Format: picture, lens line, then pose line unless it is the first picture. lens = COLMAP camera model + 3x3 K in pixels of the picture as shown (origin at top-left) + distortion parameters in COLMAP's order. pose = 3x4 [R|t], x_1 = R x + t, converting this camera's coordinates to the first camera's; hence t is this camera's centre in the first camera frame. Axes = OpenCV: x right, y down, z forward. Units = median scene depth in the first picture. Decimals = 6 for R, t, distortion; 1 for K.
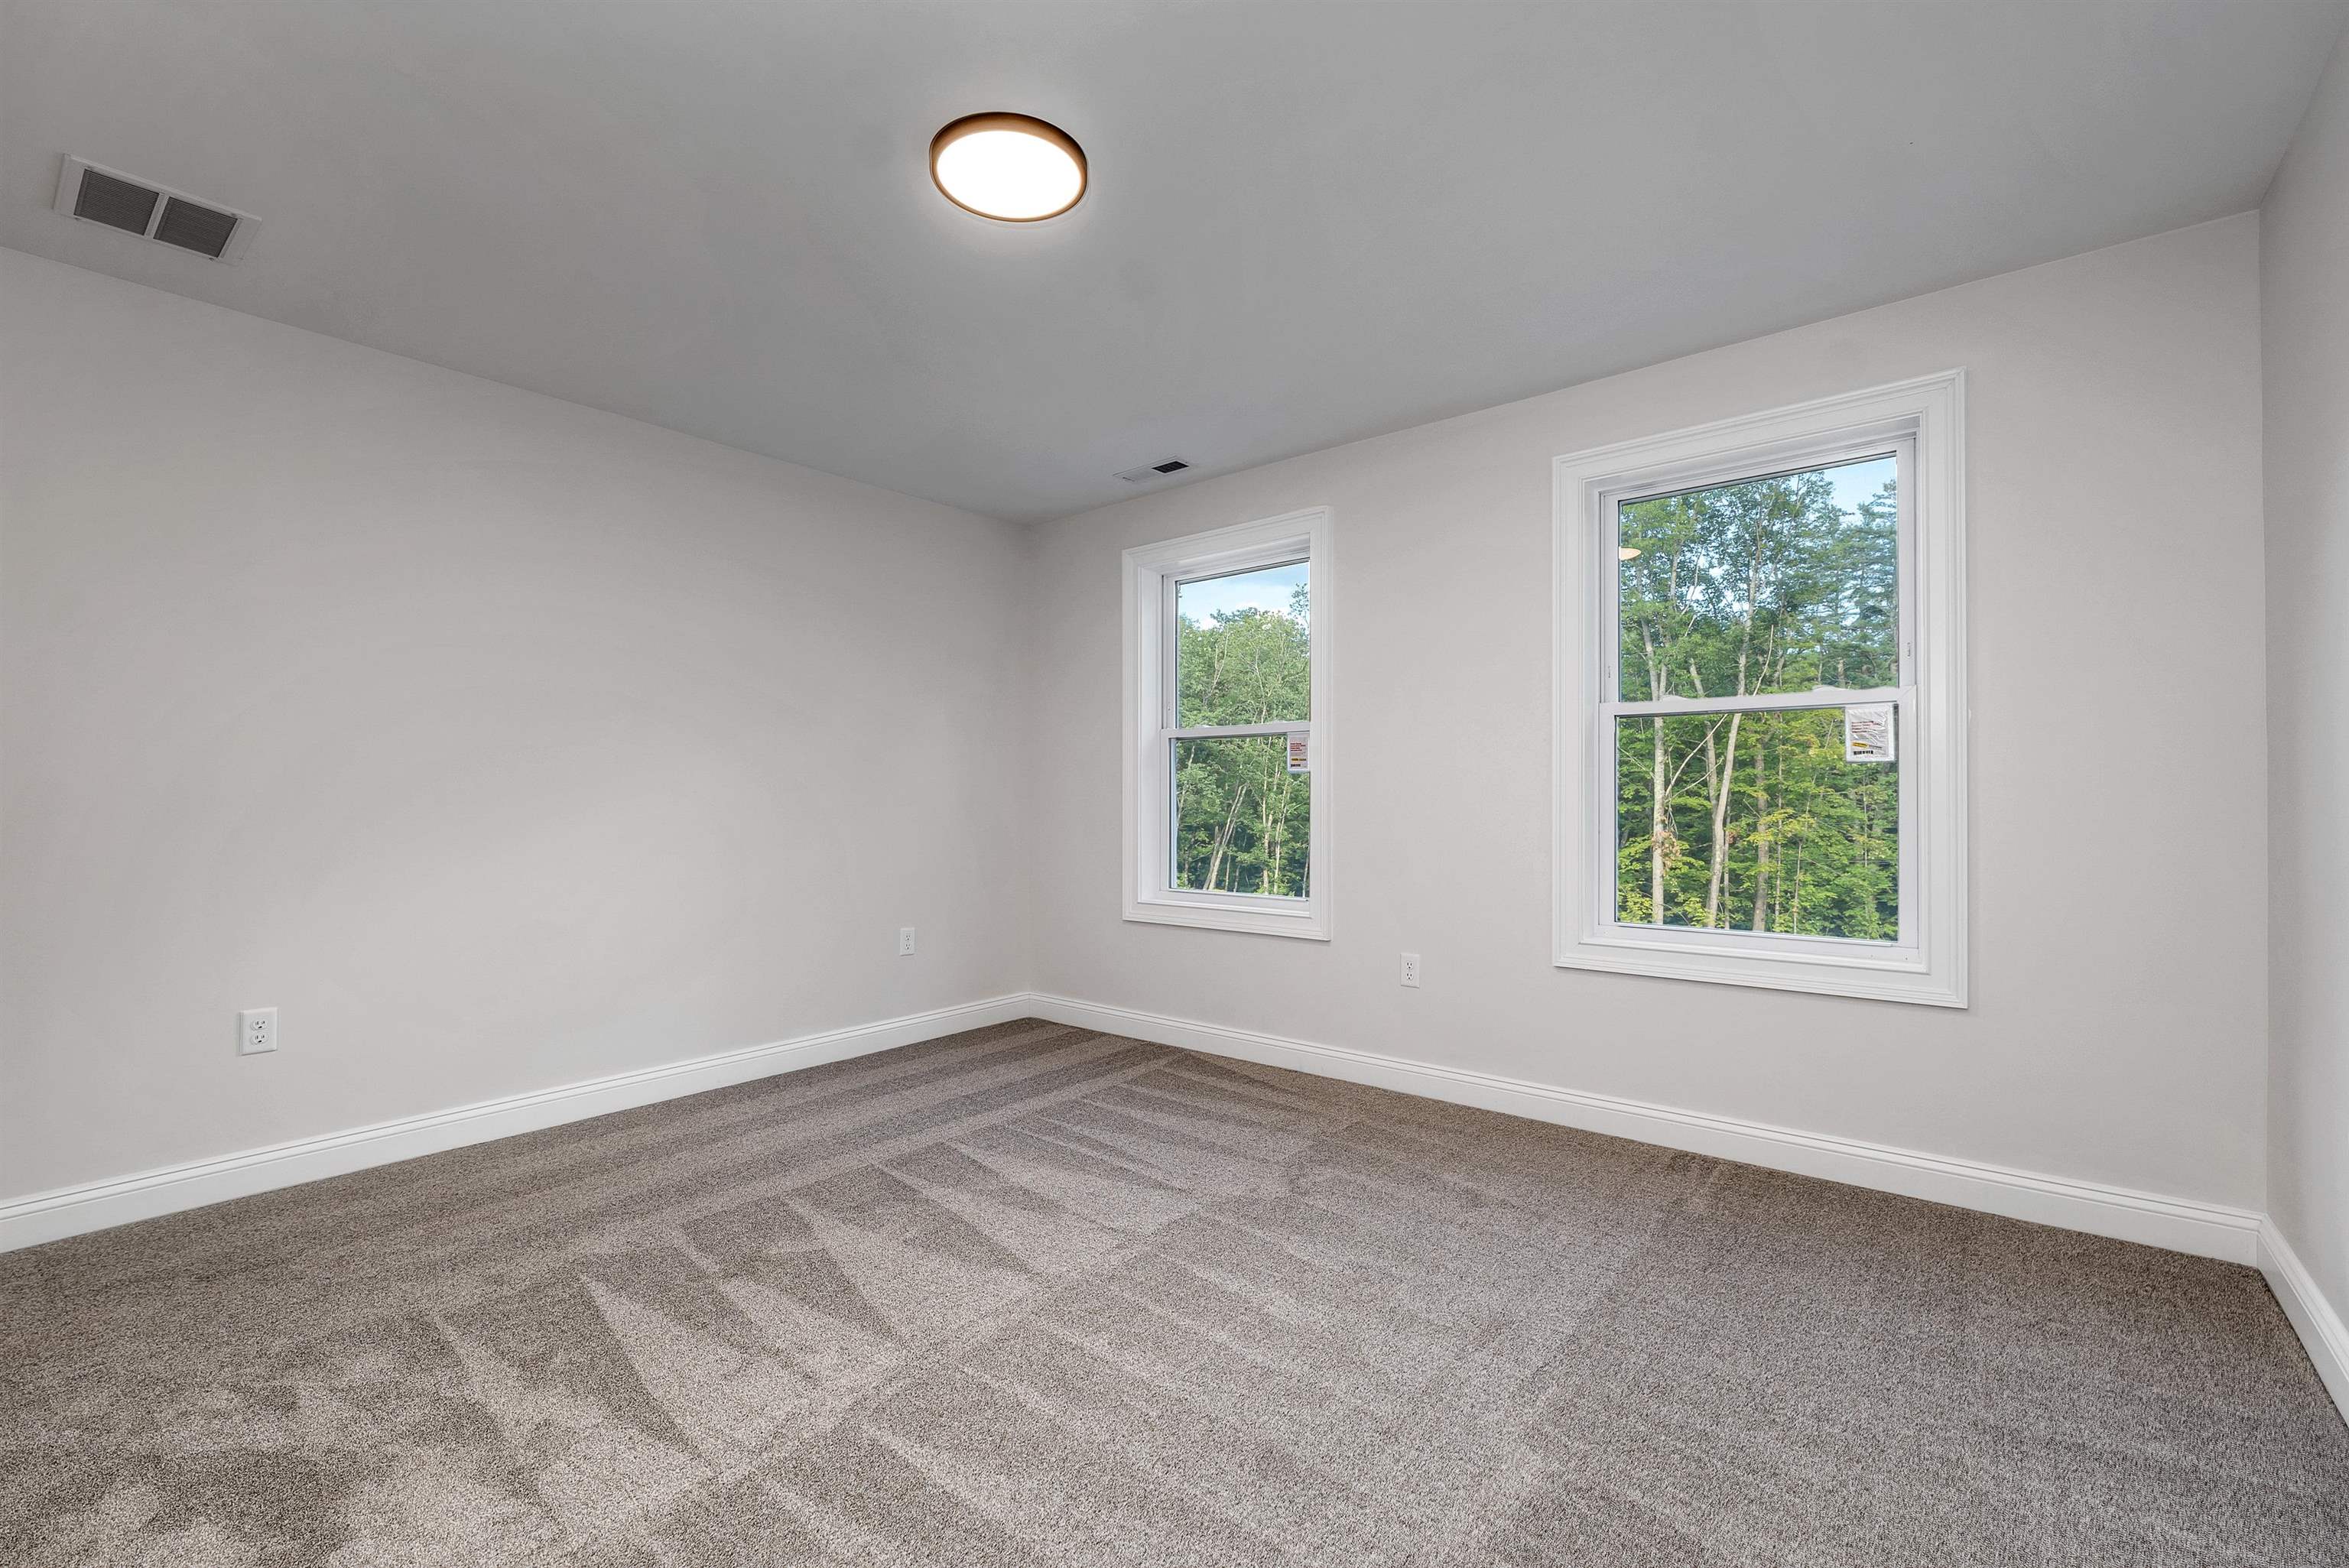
lens RADIAL K [[998.5, 0, 1174.5], [0, 998.5, 784.0], [0, 0, 1]] dist [-0.000336, -0.000045]
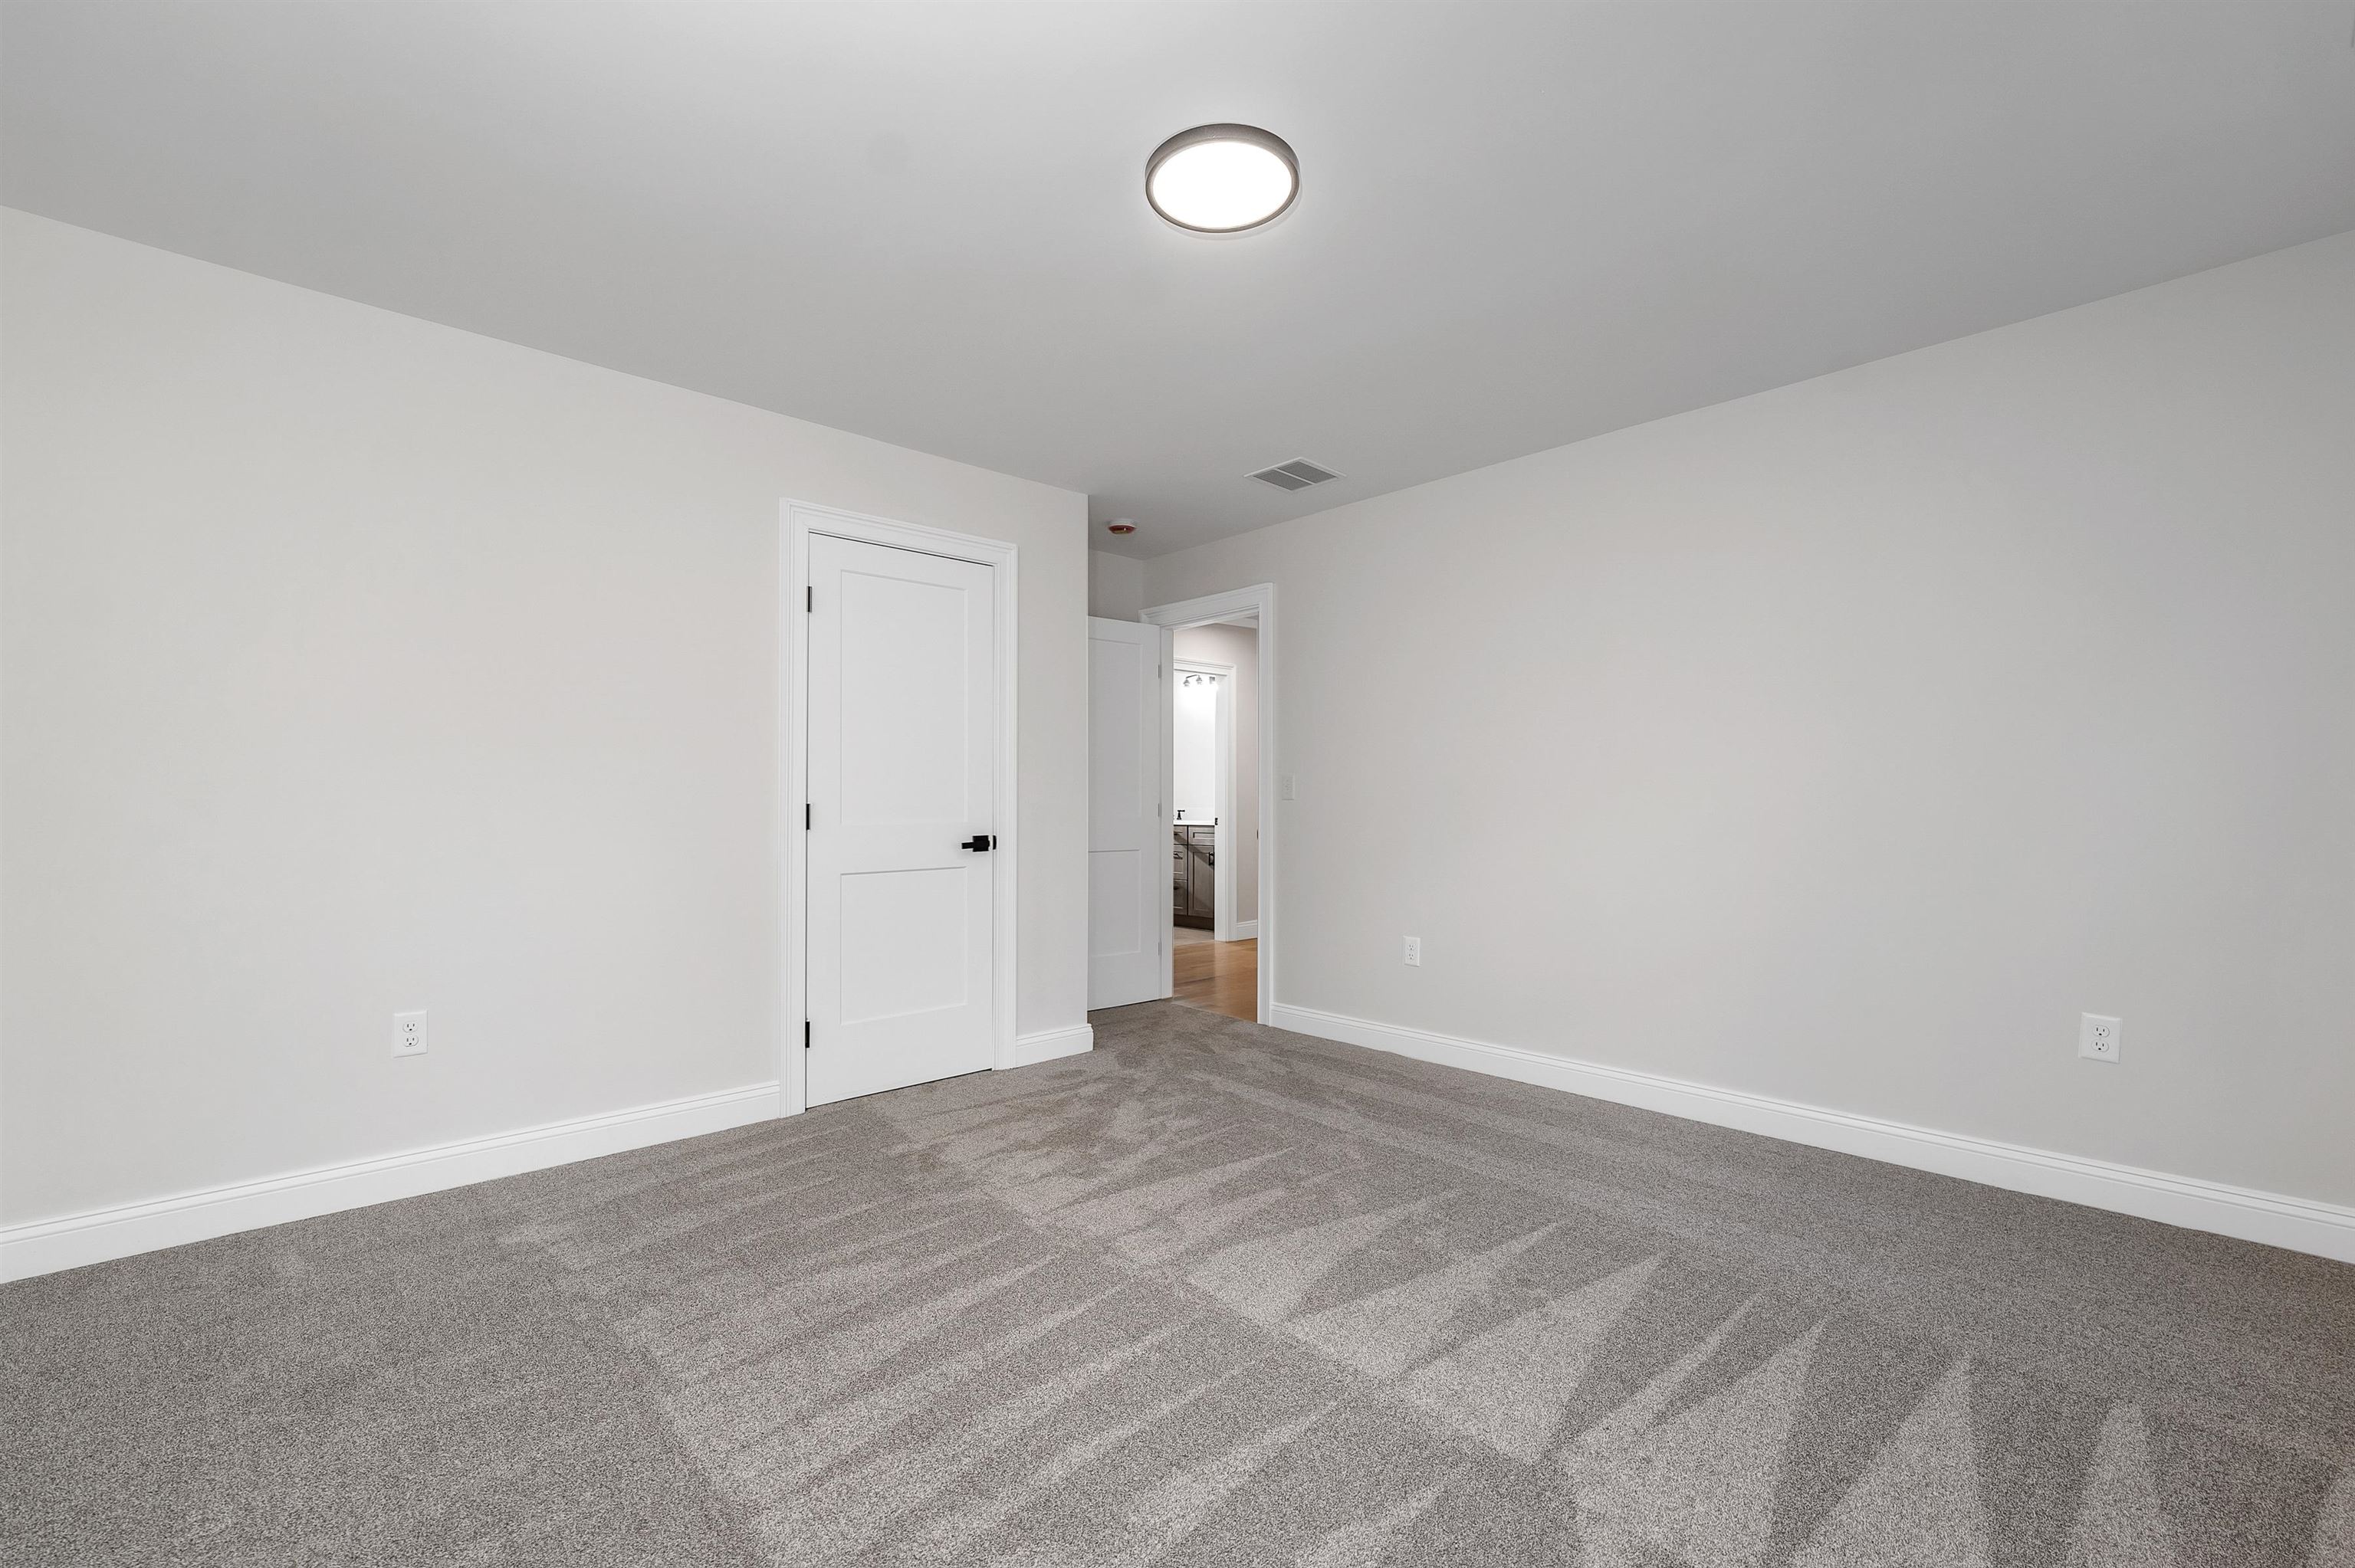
lens RADIAL K [[994.1, 0, 1177.5], [0, 994.1, 784.0], [0, 0, 1]] dist [-0.000427, -0.000103]
pose [[-0.128041, -0.012267, -0.991693, 0.807357], [0.014983, 0.999785, -0.014302, 0.005887], [0.991656, -0.016690, -0.127830, 1.038522]]
